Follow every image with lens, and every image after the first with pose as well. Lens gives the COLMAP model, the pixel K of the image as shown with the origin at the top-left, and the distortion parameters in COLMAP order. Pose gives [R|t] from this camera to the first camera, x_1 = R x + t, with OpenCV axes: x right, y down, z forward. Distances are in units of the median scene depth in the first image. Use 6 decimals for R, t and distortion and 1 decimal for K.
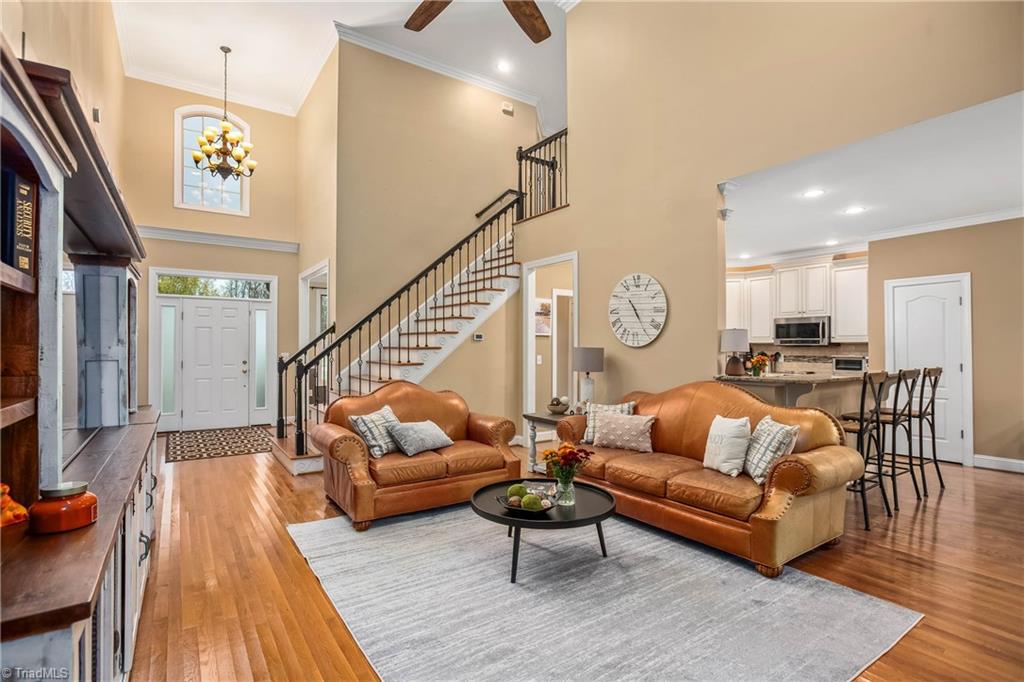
lens RADIAL K [[484.7, 0, 479.5], [0, 484.7, 342.8], [0, 0, 1]] dist [-0.008642, -0.000014]
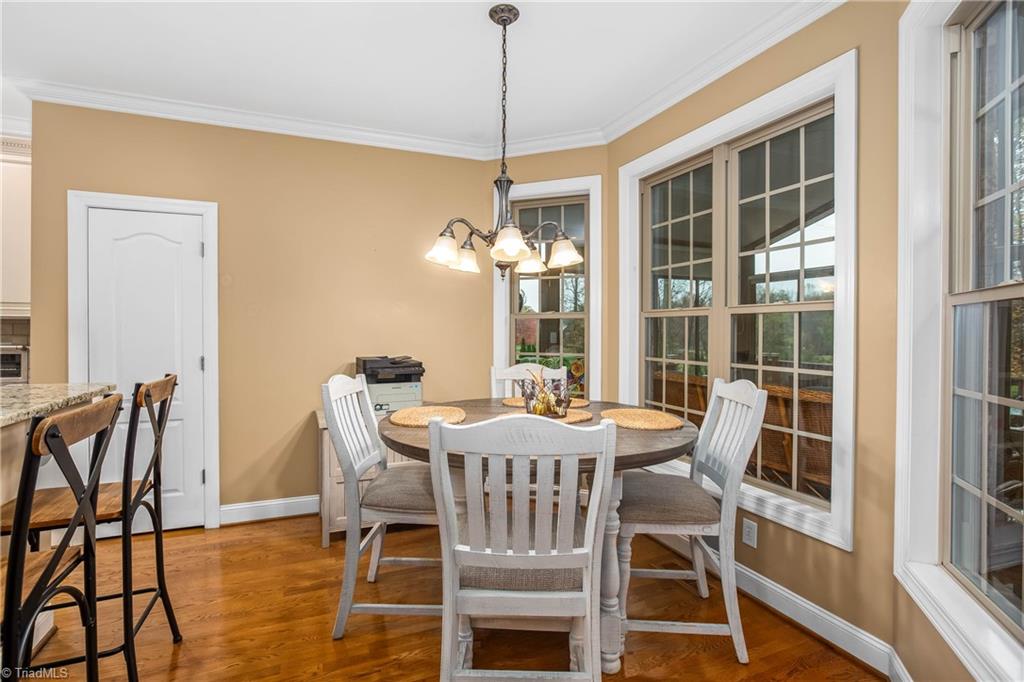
lens RADIAL K [[484.7, 0, 511.5], [0, 484.7, 338.0], [0, 0, 1]] dist [-0.008642, -0.000014]
pose [[0.186943, -0.014318, 0.982266, 0.494393], [-0.015709, 0.999722, 0.017562, 0.003833], [-0.982245, -0.018714, 0.186667, 0.520265]]
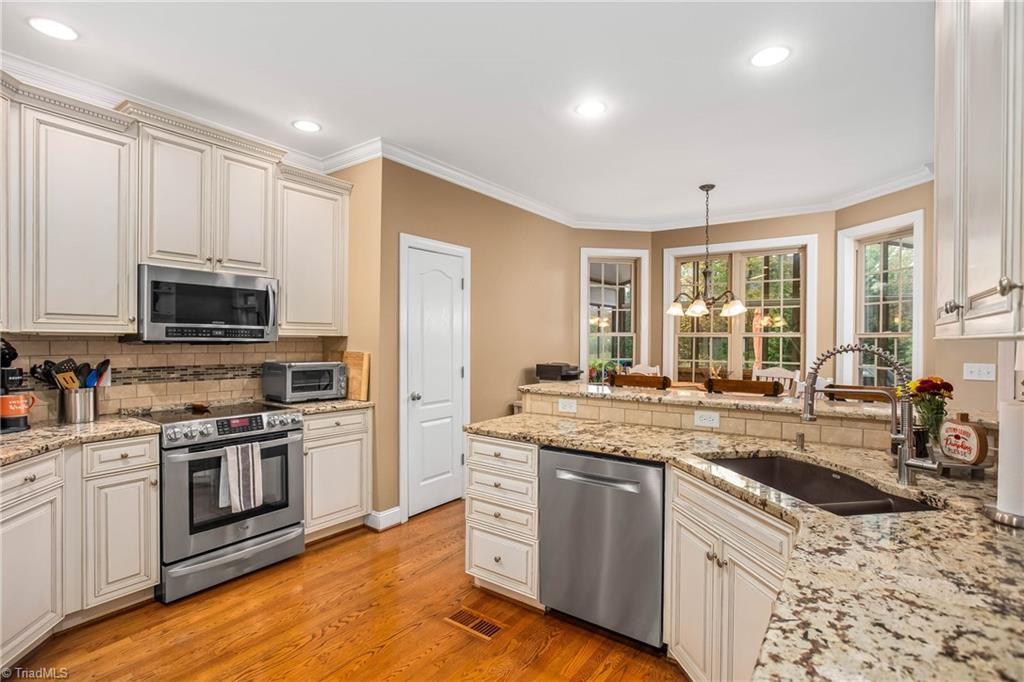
lens RADIAL K [[484.7, 0, 512.6], [0, 484.7, 340.5], [0, 0, 1]] dist [-0.008642, -0.000014]
pose [[-0.359257, -0.005597, 0.933222, 0.264394], [-0.018071, 0.999836, -0.000960, 0.000879], [-0.933064, -0.017209, -0.359300, 1.199747]]
